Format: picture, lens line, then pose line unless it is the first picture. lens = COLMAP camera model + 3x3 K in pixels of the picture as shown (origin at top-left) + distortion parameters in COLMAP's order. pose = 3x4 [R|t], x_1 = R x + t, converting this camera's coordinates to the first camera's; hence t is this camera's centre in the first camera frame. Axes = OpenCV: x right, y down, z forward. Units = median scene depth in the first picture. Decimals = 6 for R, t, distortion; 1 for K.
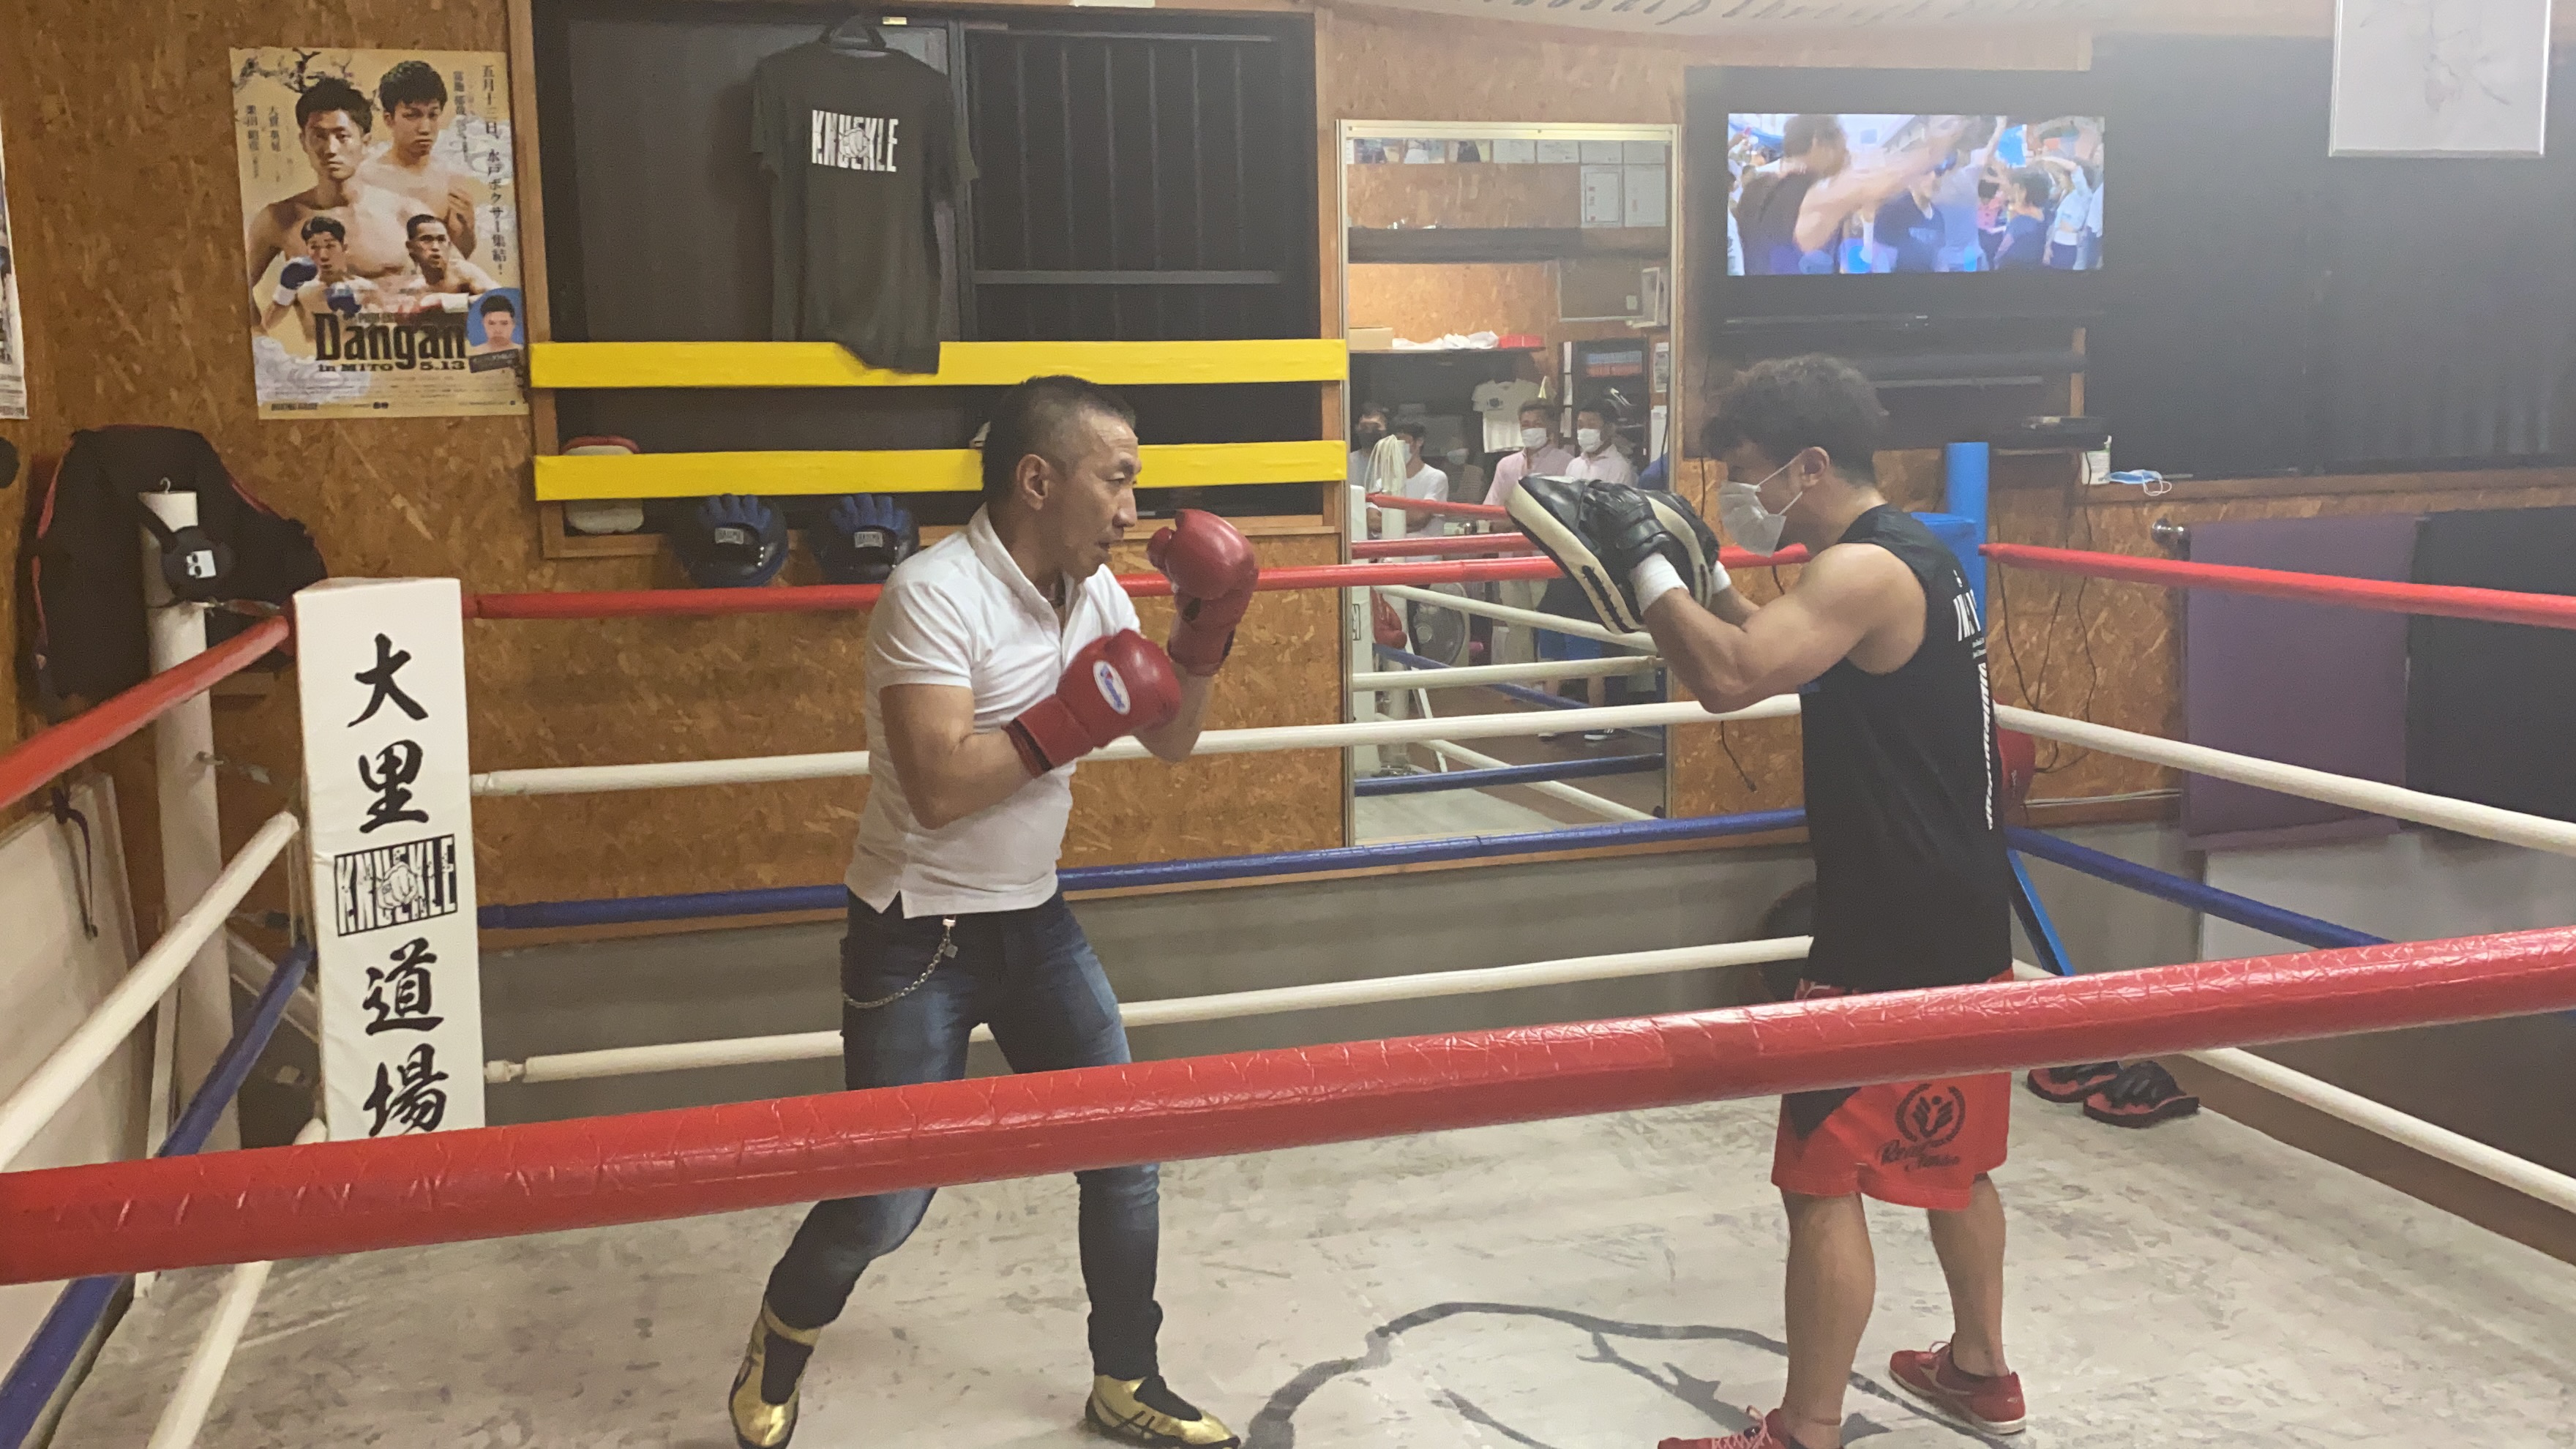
lens RADIAL K [[2225.3, 0, 1271.0], [0, 2225.3, 714.3], [0, 0, 1]] dist [0.050252, -0.117450]
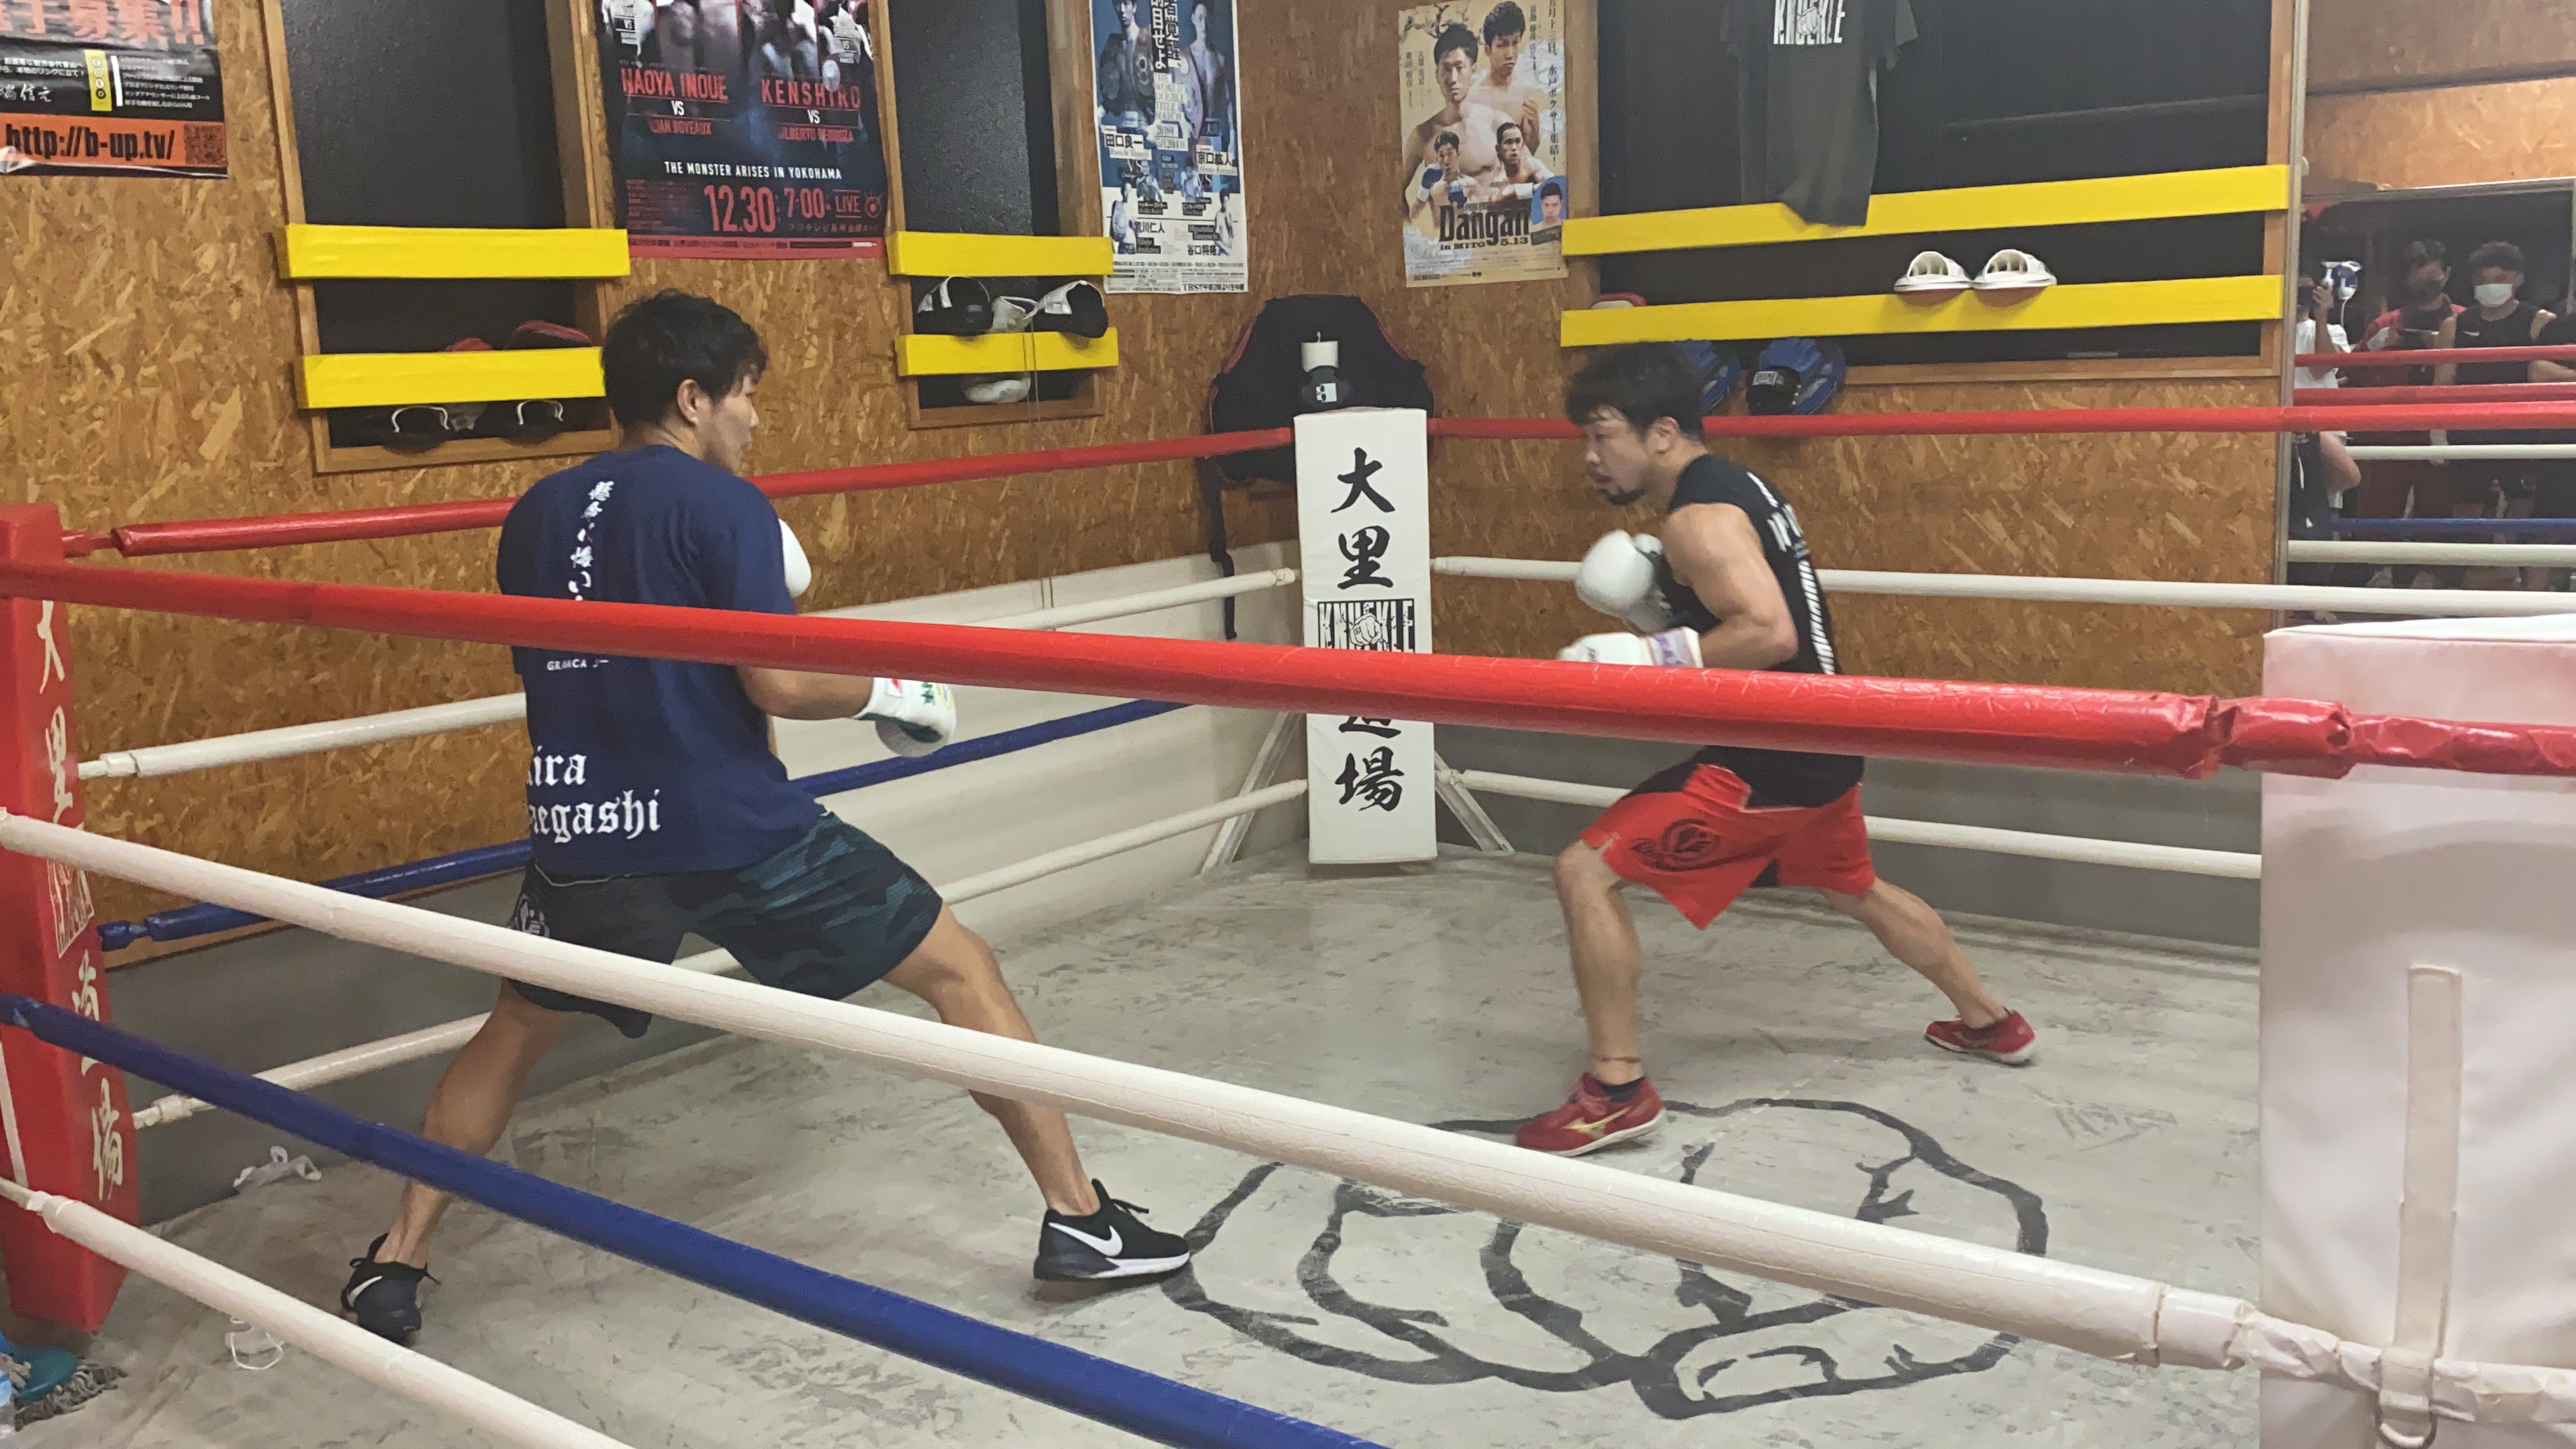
lens RADIAL K [[2231.0, 0, 1280.3], [0, 2231.0, 716.7], [0, 0, 1]] dist [0.155127, -0.300308]
pose [[0.588163, 0.132822, -0.797761, 0.634950], [-0.077287, 0.991138, 0.108037, -0.012692], [0.805041, -0.001886, 0.593216, 0.116058]]
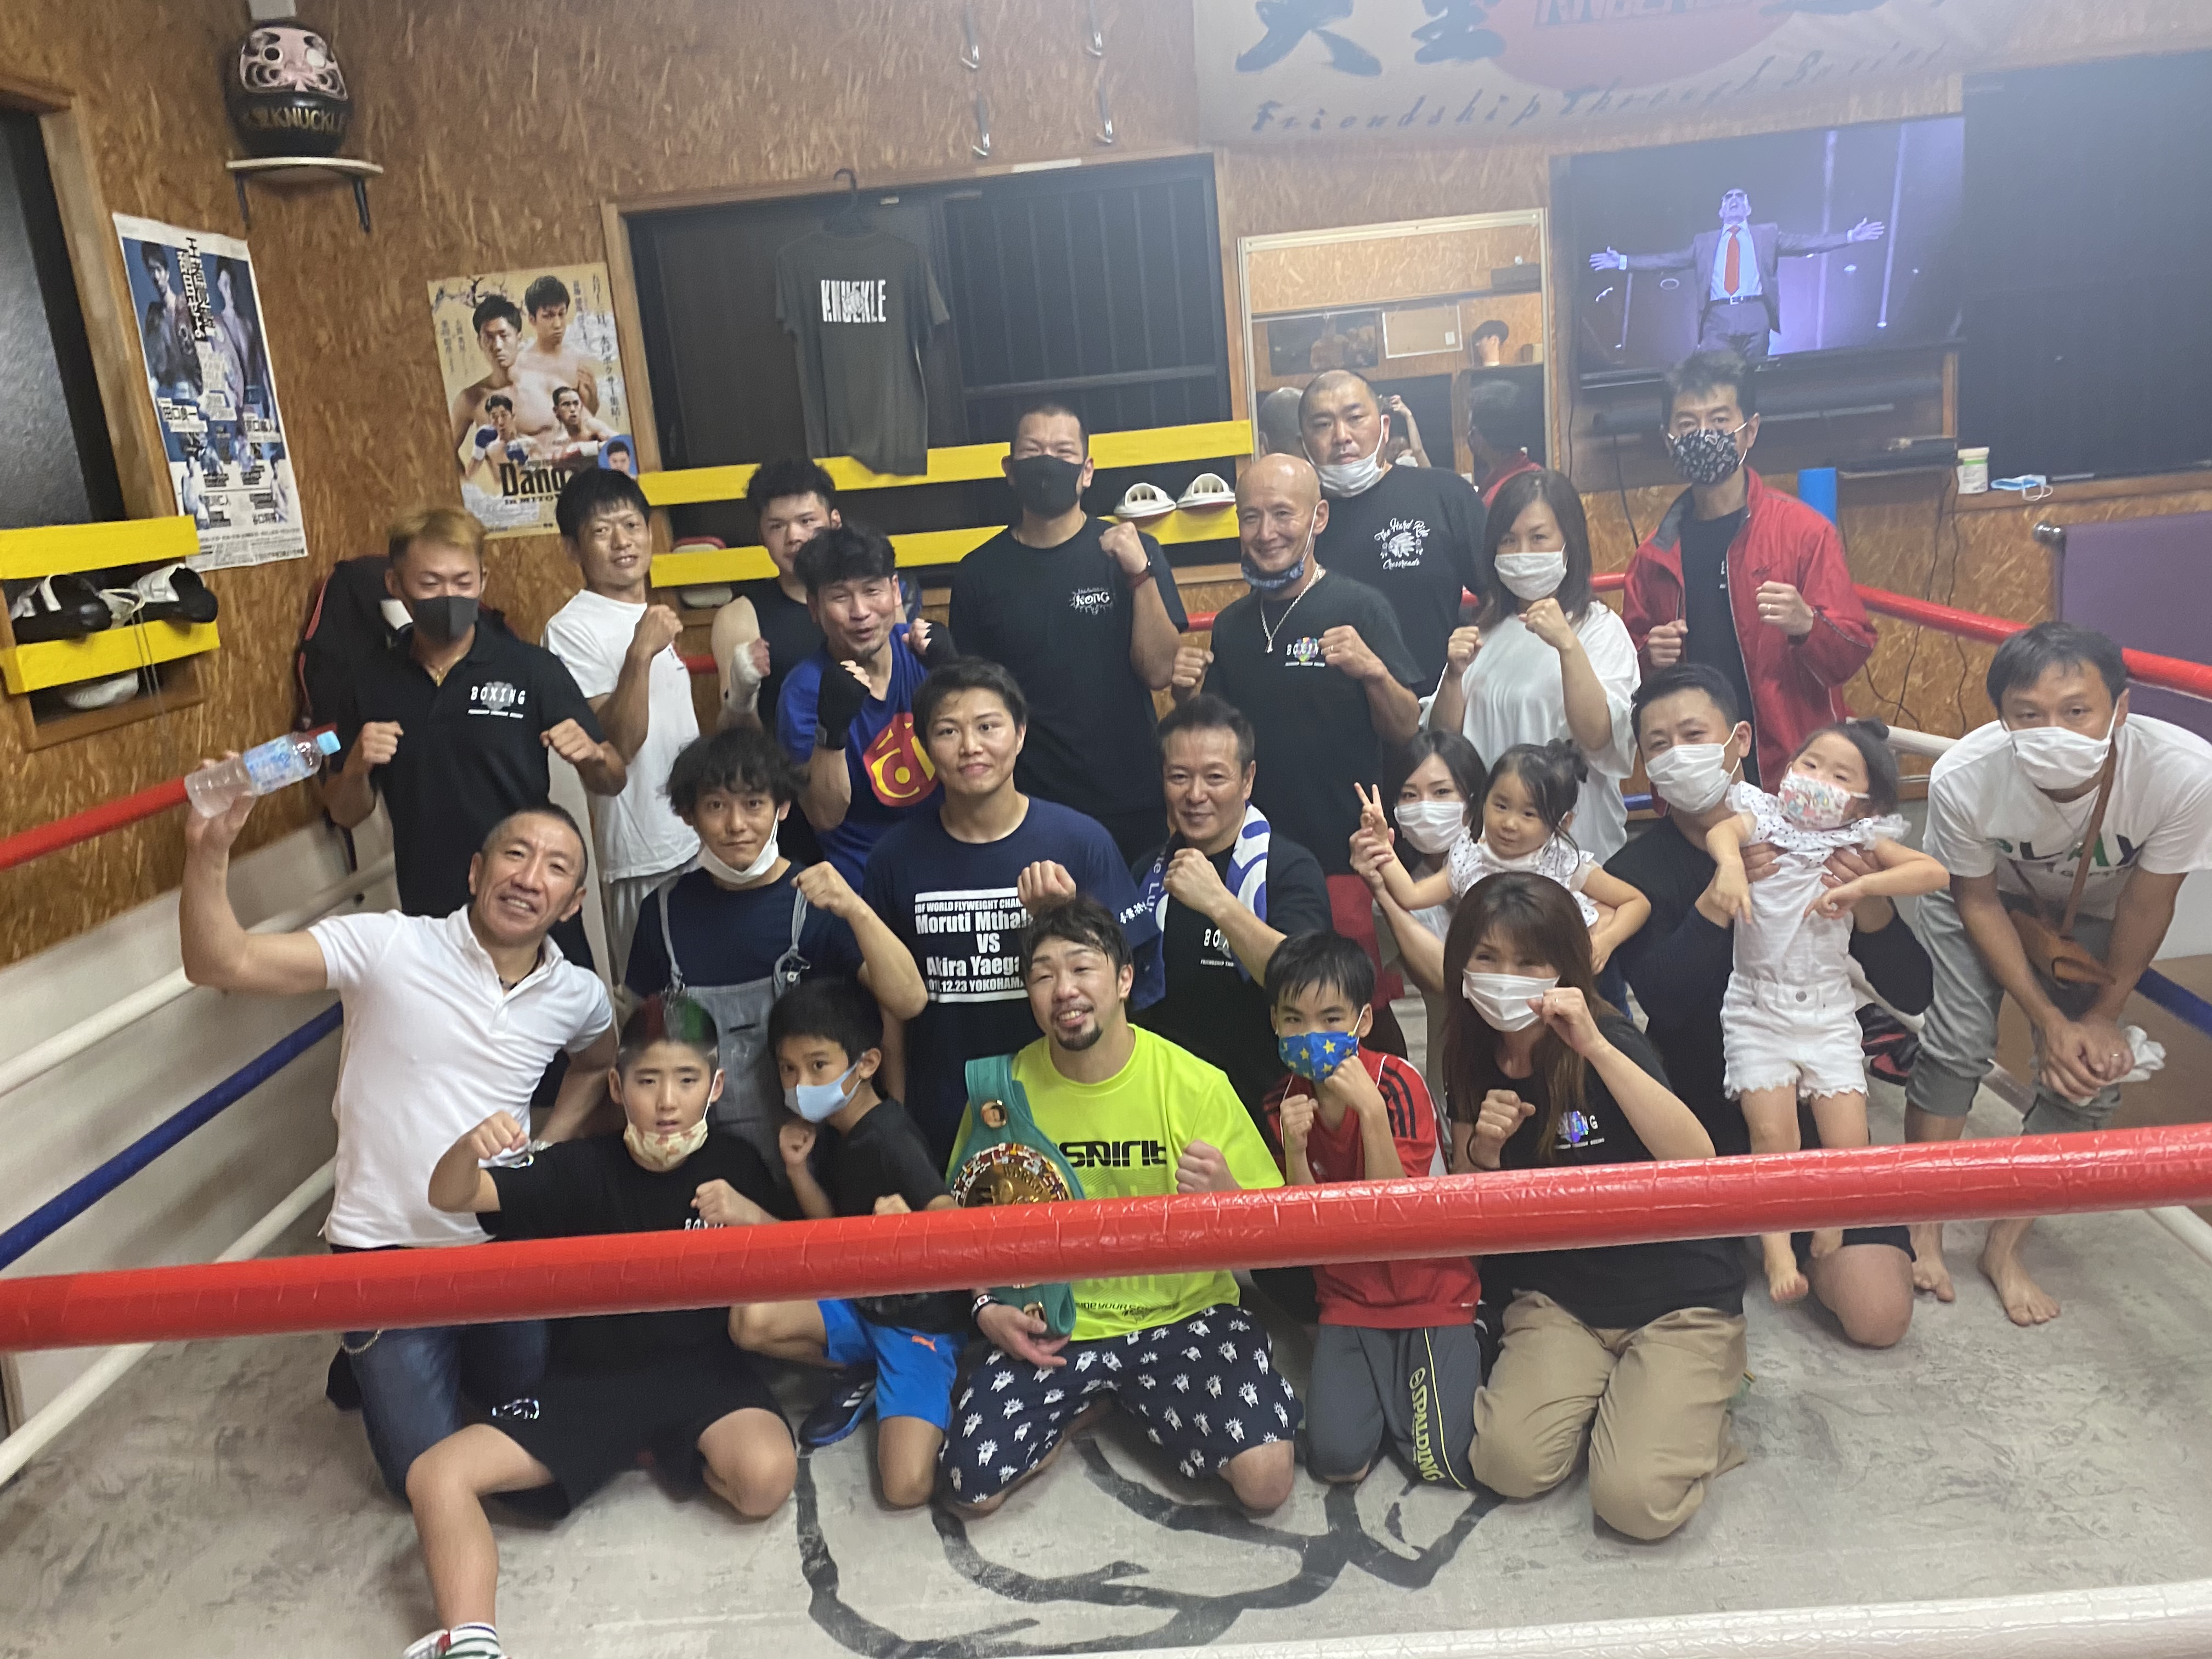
lens RADIAL K [[1683.9, 0, 1105.0], [0, 1683.9, 806.8], [0, 0, 1]] dist [0.006264, 0.003548]
pose [[0.950277, 0.002142, -0.311400, 0.275965], [0.030702, 0.994460, 0.100530, -0.056967], [0.309890, -0.105092, 0.944946, 0.076367]]
